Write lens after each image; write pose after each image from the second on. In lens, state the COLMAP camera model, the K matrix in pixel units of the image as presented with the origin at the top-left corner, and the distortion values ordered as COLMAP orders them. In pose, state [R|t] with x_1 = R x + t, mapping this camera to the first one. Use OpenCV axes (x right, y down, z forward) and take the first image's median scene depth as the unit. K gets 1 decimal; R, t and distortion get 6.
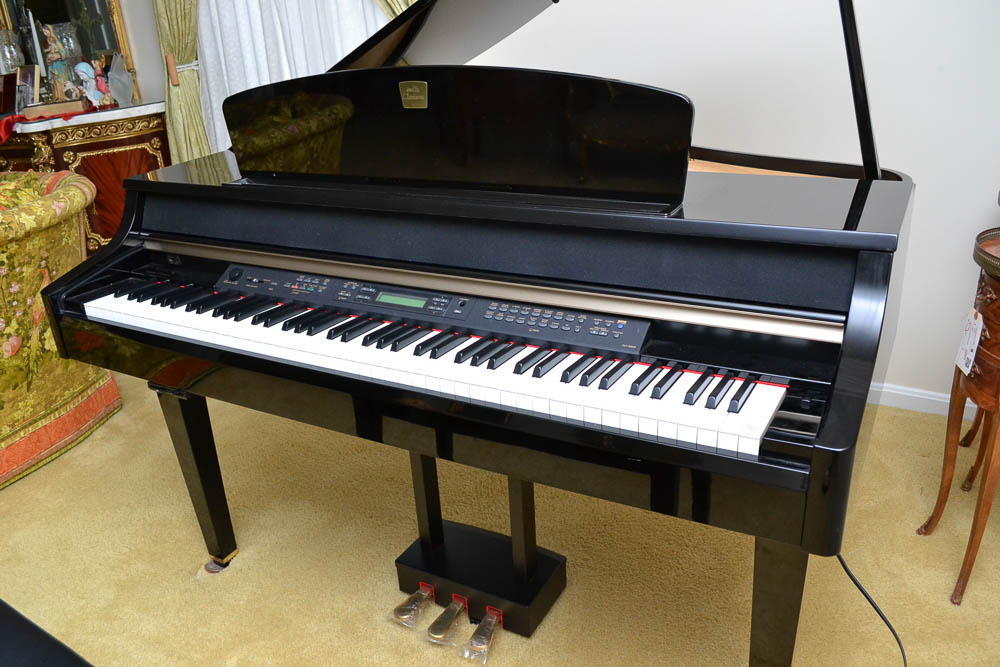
lens RADIAL K [[797.3, 0, 498.4], [0, 797.3, 344.7], [0, 0, 1]] dist [-0.081520, -0.003019]
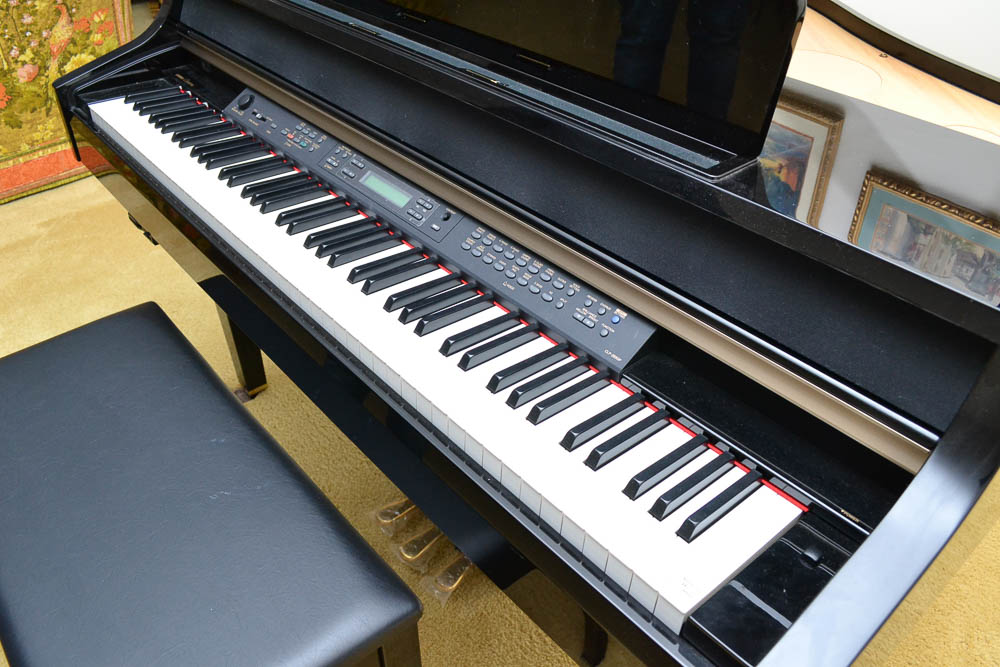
lens RADIAL K [[797.3, 0, 498.4], [0, 797.3, 344.7], [0, 0, 1]] dist [-0.081520, -0.003019]
pose [[0.937294, 0.265521, -0.225786, 0.208375], [-0.201633, 0.941474, 0.270130, -0.157689], [0.284297, -0.207665, 0.935976, 0.325563]]
